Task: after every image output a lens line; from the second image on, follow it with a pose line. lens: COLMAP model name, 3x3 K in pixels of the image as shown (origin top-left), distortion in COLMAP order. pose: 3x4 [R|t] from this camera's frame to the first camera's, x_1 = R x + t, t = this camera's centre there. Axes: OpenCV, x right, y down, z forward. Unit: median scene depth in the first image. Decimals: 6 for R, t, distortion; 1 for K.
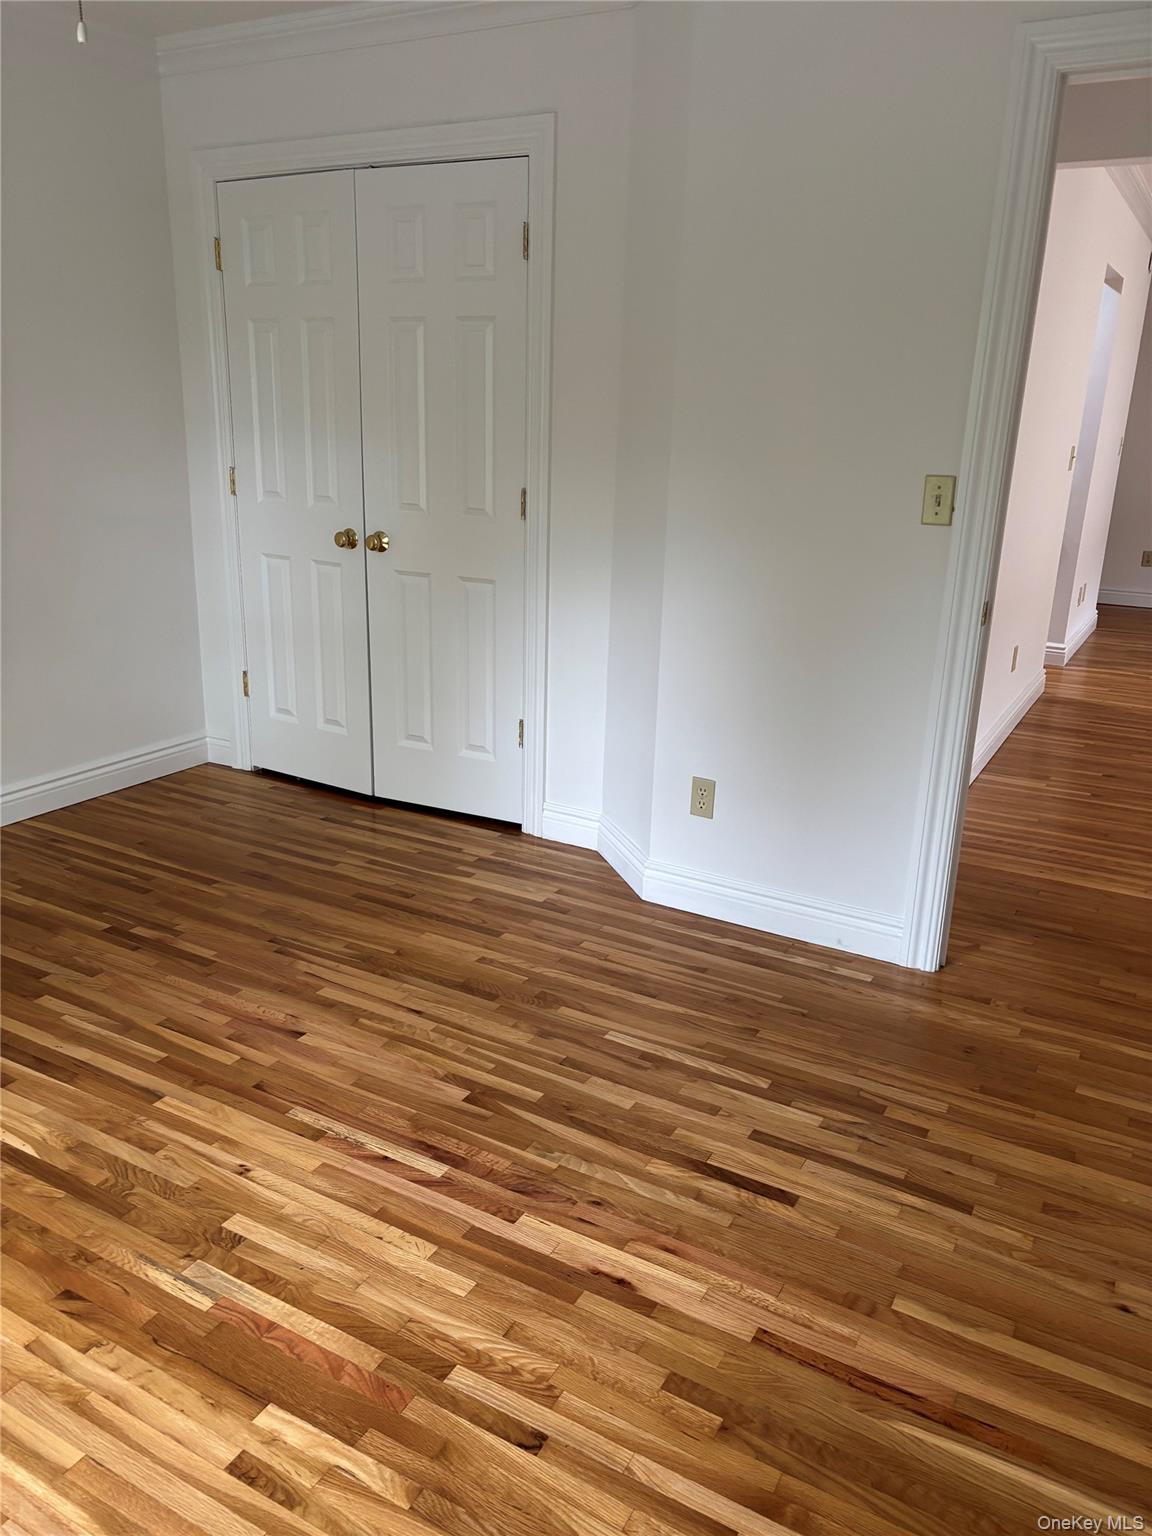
lens RADIAL K [[1162.8, 0, 576.0], [0, 1162.8, 768.0], [0, 0, 1]] dist [0.037482, -0.067990]
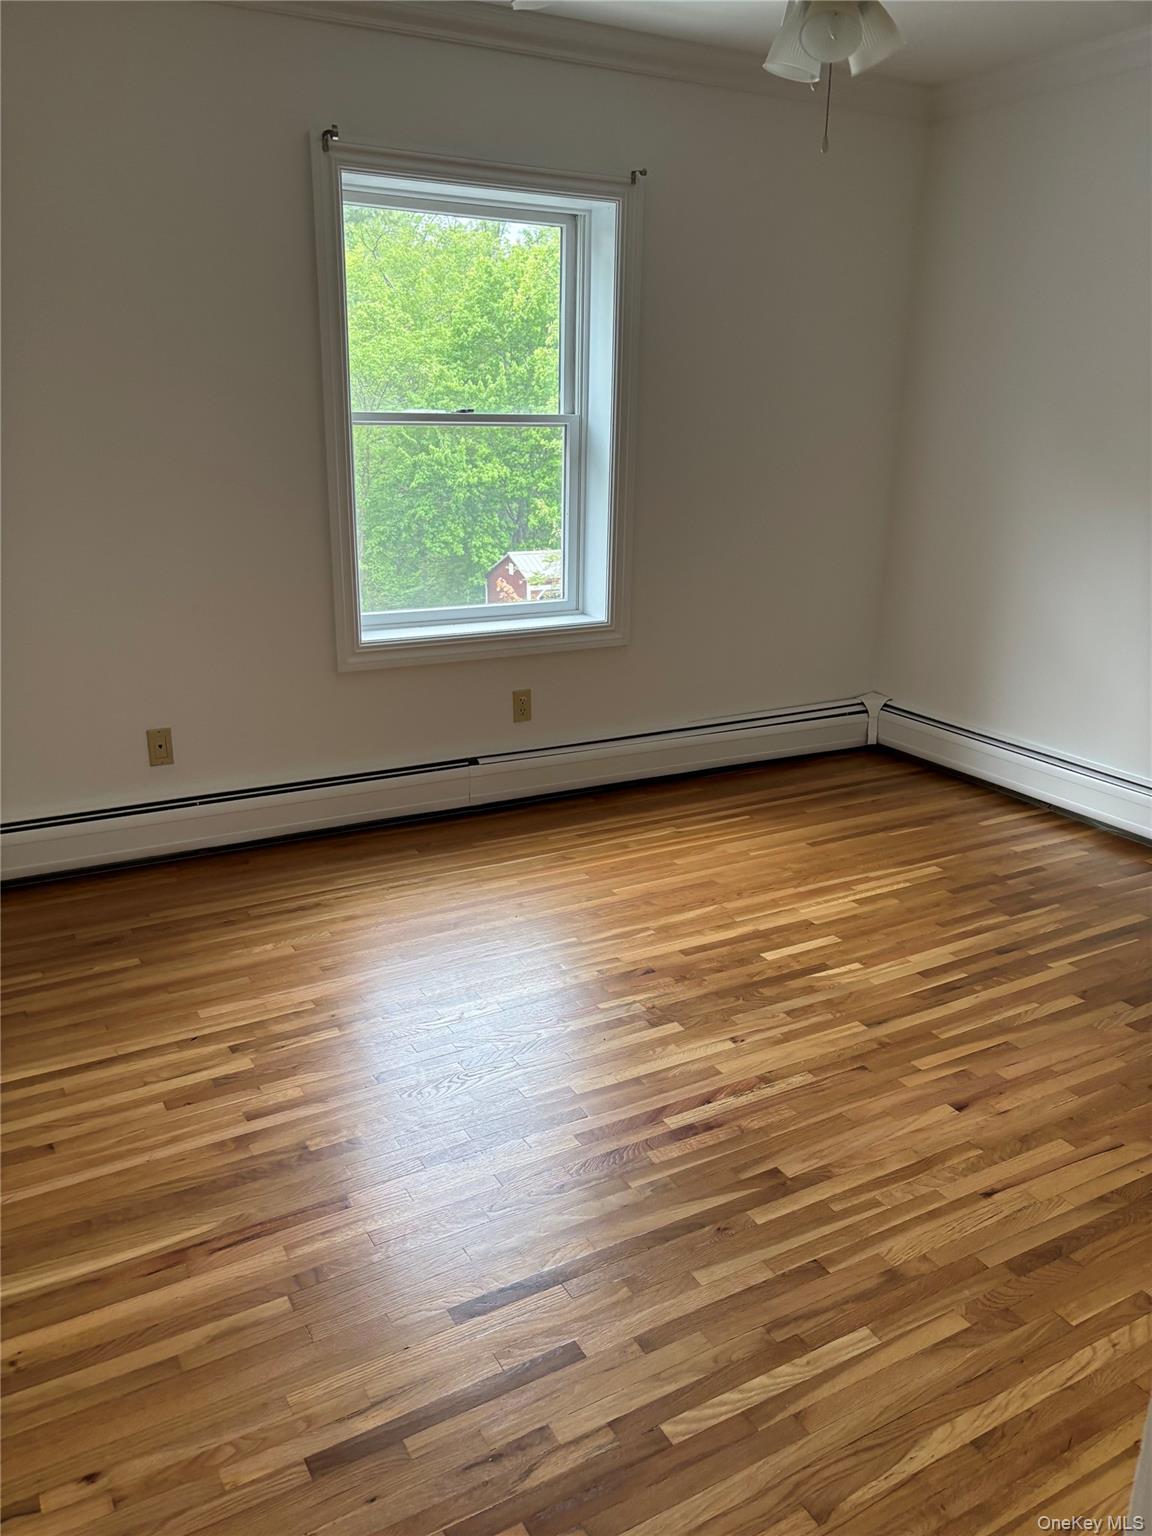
lens RADIAL K [[1162.8, 0, 576.0], [0, 1162.8, 768.0], [0, 0, 1]] dist [0.037482, -0.067990]
pose [[-0.525453, 0.219768, -0.821950, 0.712557], [-0.272563, 0.871672, 0.407305, -0.343778], [0.805983, 0.438052, -0.398122, 1.150013]]
